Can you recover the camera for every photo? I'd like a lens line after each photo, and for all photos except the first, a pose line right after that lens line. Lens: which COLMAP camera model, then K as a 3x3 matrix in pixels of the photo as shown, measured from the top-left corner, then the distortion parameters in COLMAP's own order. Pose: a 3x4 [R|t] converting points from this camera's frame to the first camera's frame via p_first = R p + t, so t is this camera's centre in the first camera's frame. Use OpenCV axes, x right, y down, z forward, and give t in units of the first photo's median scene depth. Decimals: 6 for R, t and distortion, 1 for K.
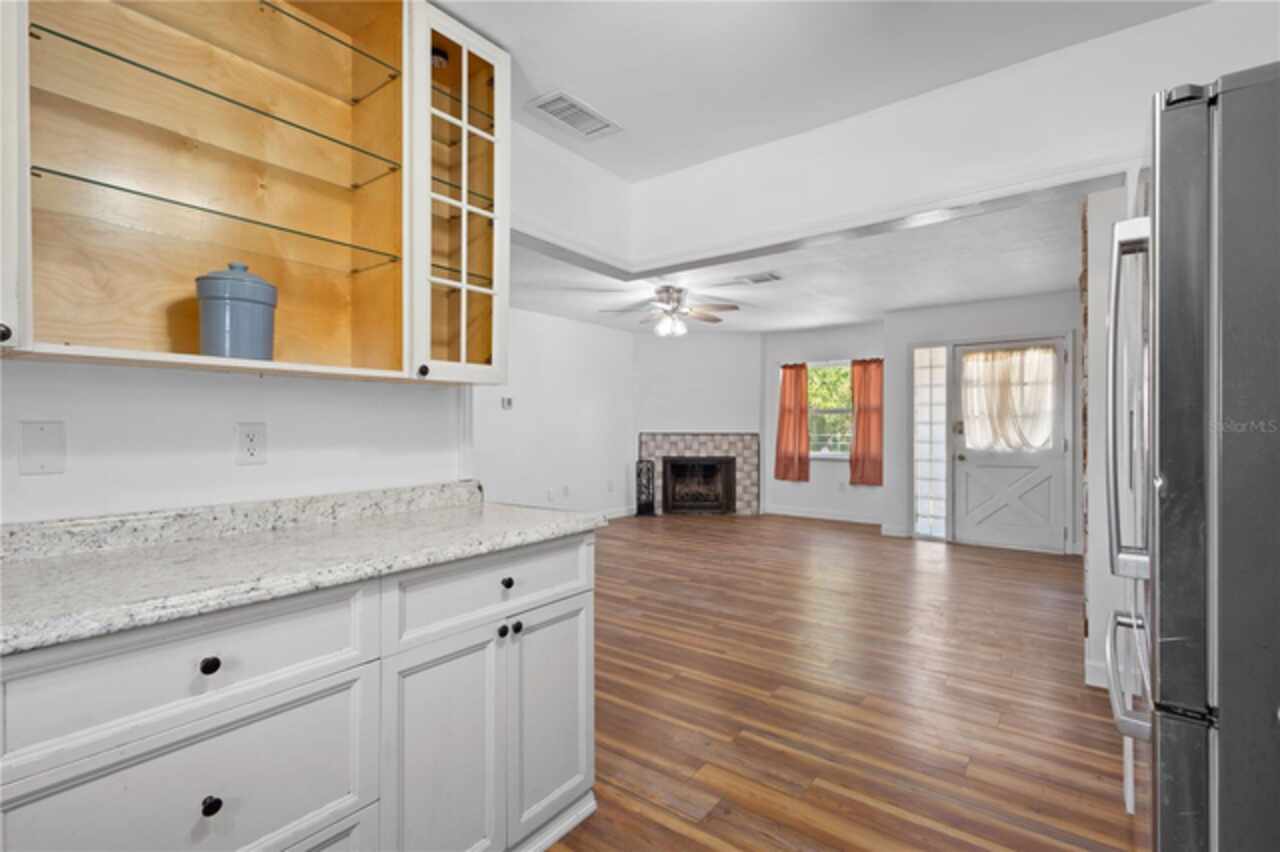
lens RADIAL K [[595.9, 0, 640.0], [0, 595.9, 426.0], [0, 0, 1]] dist [0.002661, -0.002119]
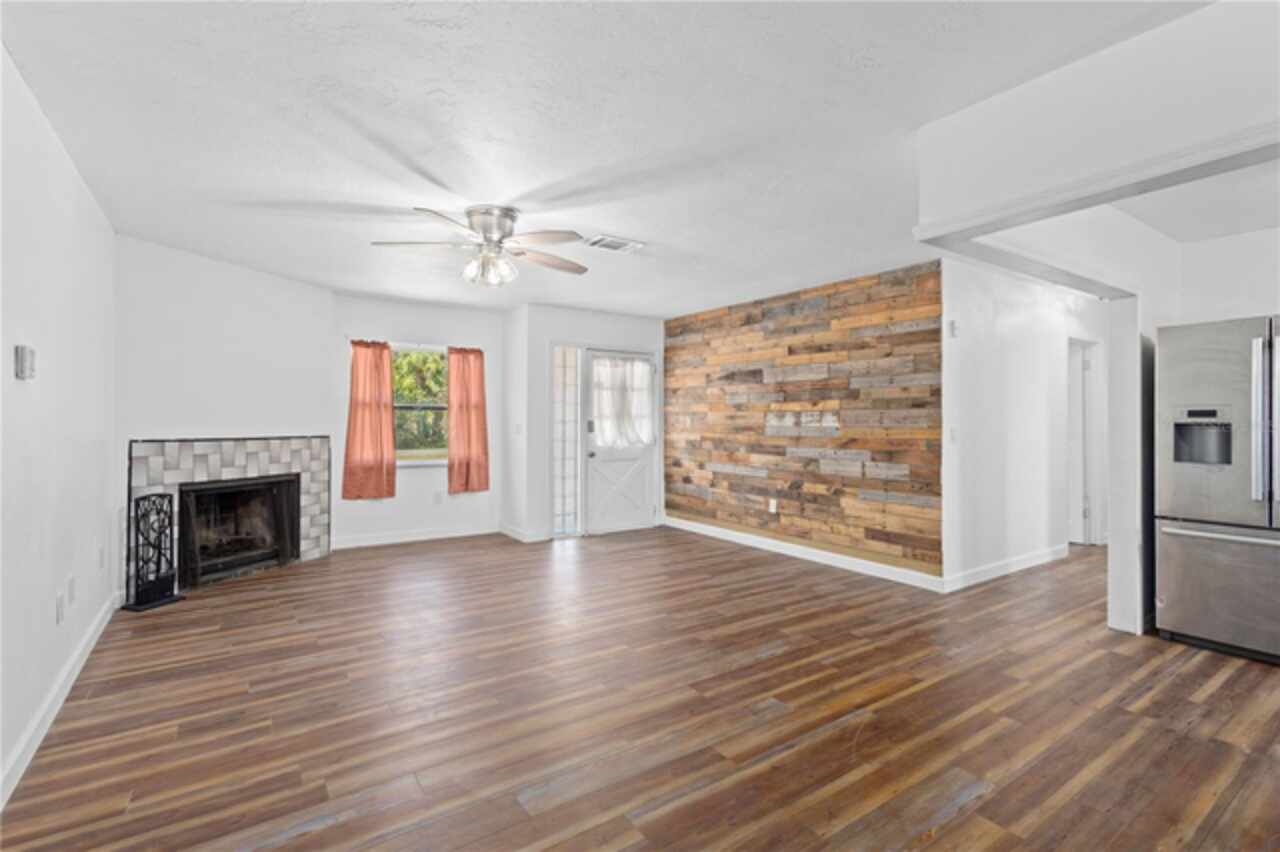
lens RADIAL K [[595.9, 0, 640.0], [0, 595.9, 426.0], [0, 0, 1]] dist [0.002661, -0.002119]
pose [[0.312460, -0.005602, 0.949914, -0.350608], [-0.003528, 0.999969, 0.007058, -0.005132], [-0.949924, -0.005557, 0.312431, 0.459673]]
